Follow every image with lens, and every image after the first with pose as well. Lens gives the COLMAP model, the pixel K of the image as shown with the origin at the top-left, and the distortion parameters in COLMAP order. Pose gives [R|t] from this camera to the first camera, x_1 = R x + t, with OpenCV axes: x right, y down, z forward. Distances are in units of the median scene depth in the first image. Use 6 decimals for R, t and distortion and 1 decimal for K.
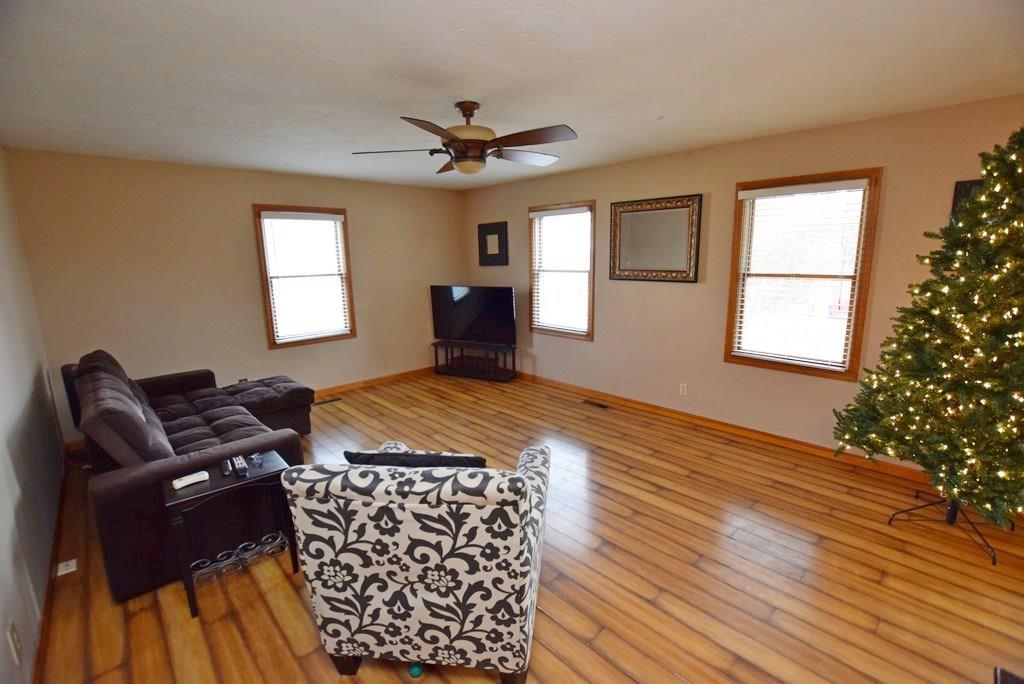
lens RADIAL K [[450.9, 0, 507.6], [0, 450.9, 340.6], [0, 0, 1]] dist [-0.031092, 0.002810]
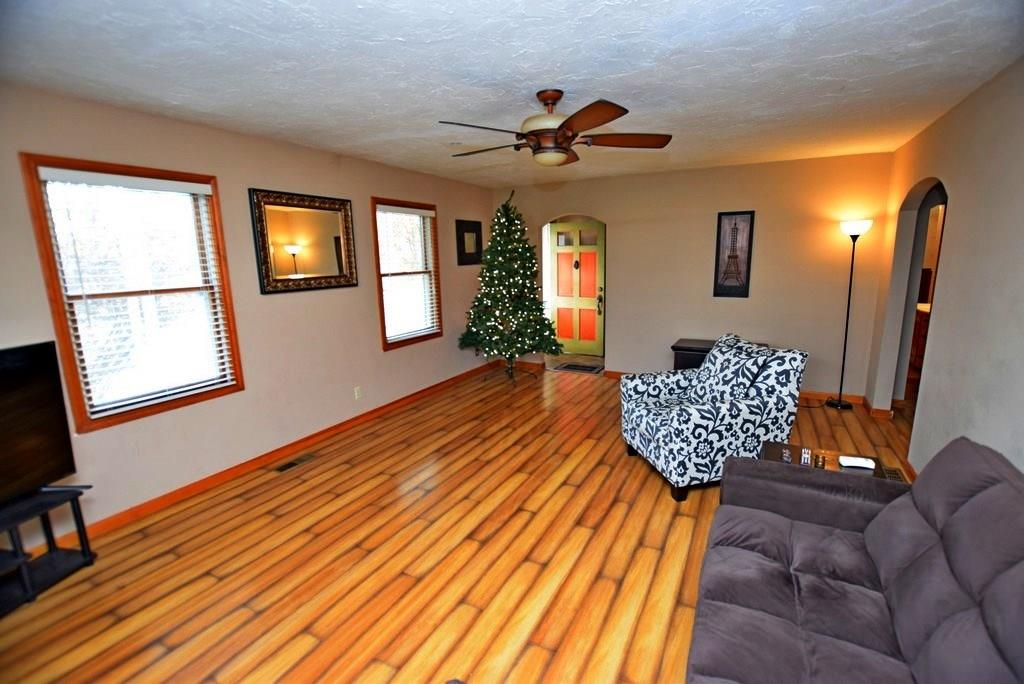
lens RADIAL K [[450.9, 0, 516.5], [0, 450.9, 342.8], [0, 0, 1]] dist [-0.031092, 0.002810]
pose [[-0.311124, -0.155581, 0.937548, -0.692415], [0.210038, 0.950859, 0.227491, -0.163997], [-0.926869, 0.267698, -0.263157, 0.976708]]
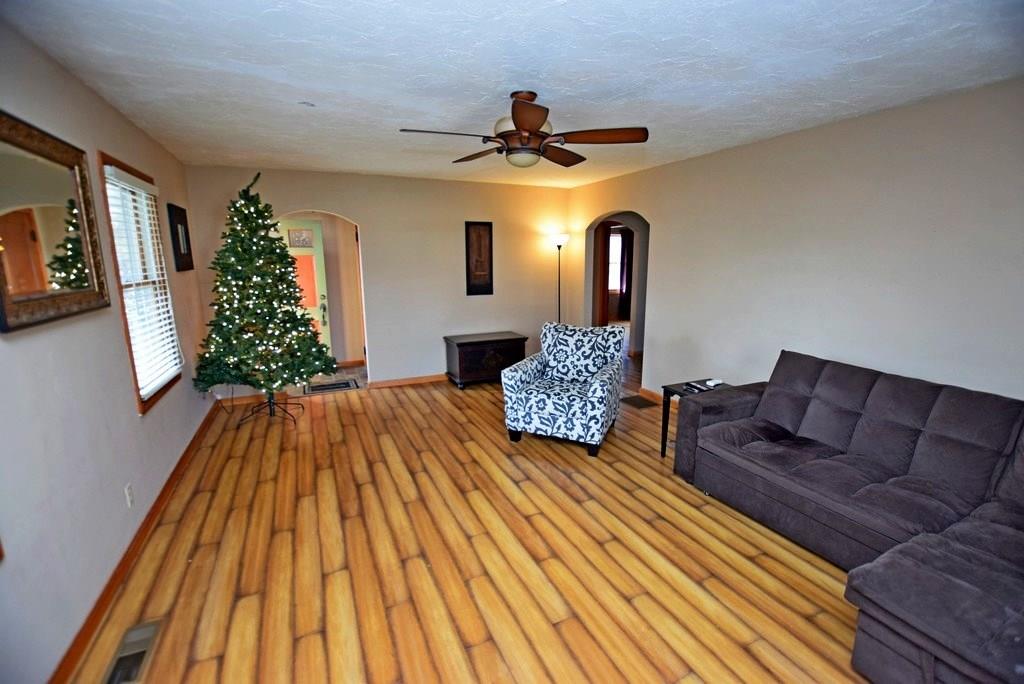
lens RADIAL K [[450.9, 0, 516.4], [0, 450.9, 342.1], [0, 0, 1]] dist [-0.031092, 0.002810]
pose [[-0.947797, -0.036841, 0.316740, -0.263461], [0.083648, 0.929794, 0.358450, -0.247808], [-0.307709, 0.366232, -0.878174, 1.363928]]
